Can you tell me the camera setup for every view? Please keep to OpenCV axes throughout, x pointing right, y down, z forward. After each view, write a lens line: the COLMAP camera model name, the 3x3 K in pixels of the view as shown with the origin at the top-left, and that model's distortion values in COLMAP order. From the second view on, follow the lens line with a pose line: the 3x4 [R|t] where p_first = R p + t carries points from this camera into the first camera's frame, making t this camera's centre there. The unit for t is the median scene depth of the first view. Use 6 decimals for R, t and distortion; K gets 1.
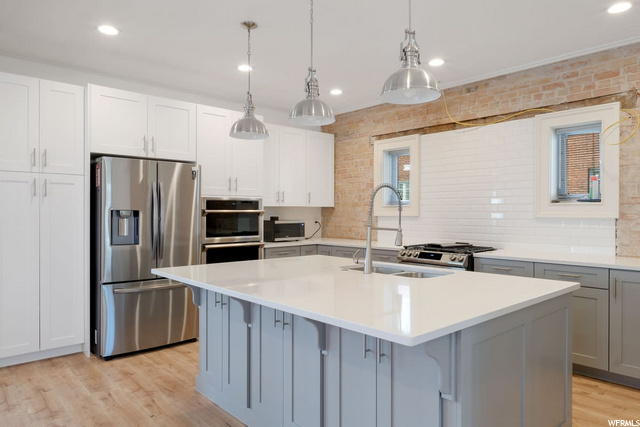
lens RADIAL K [[429.2, 0, 320.0], [0, 429.2, 213.5], [0, 0, 1]] dist [-0.000288, -0.000520]
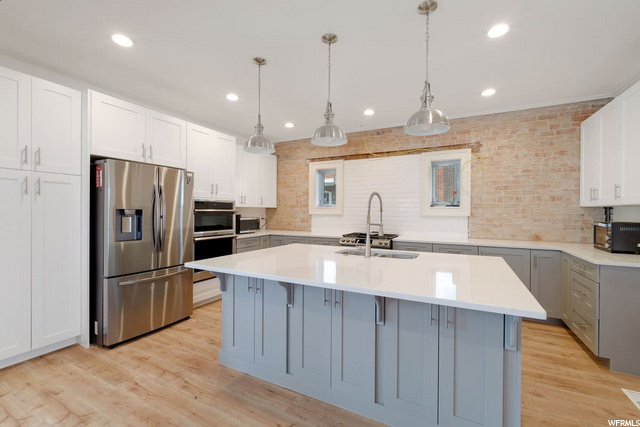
lens RADIAL K [[277.2, 0, 320.0], [0, 277.2, 213.5], [0, 0, 1]] dist [-0.000444, -0.000189]
pose [[0.936179, 0.002075, 0.351519, -0.245564], [-0.004371, 0.999974, 0.005740, -0.003445], [-0.351498, -0.006910, 0.936163, 0.162651]]
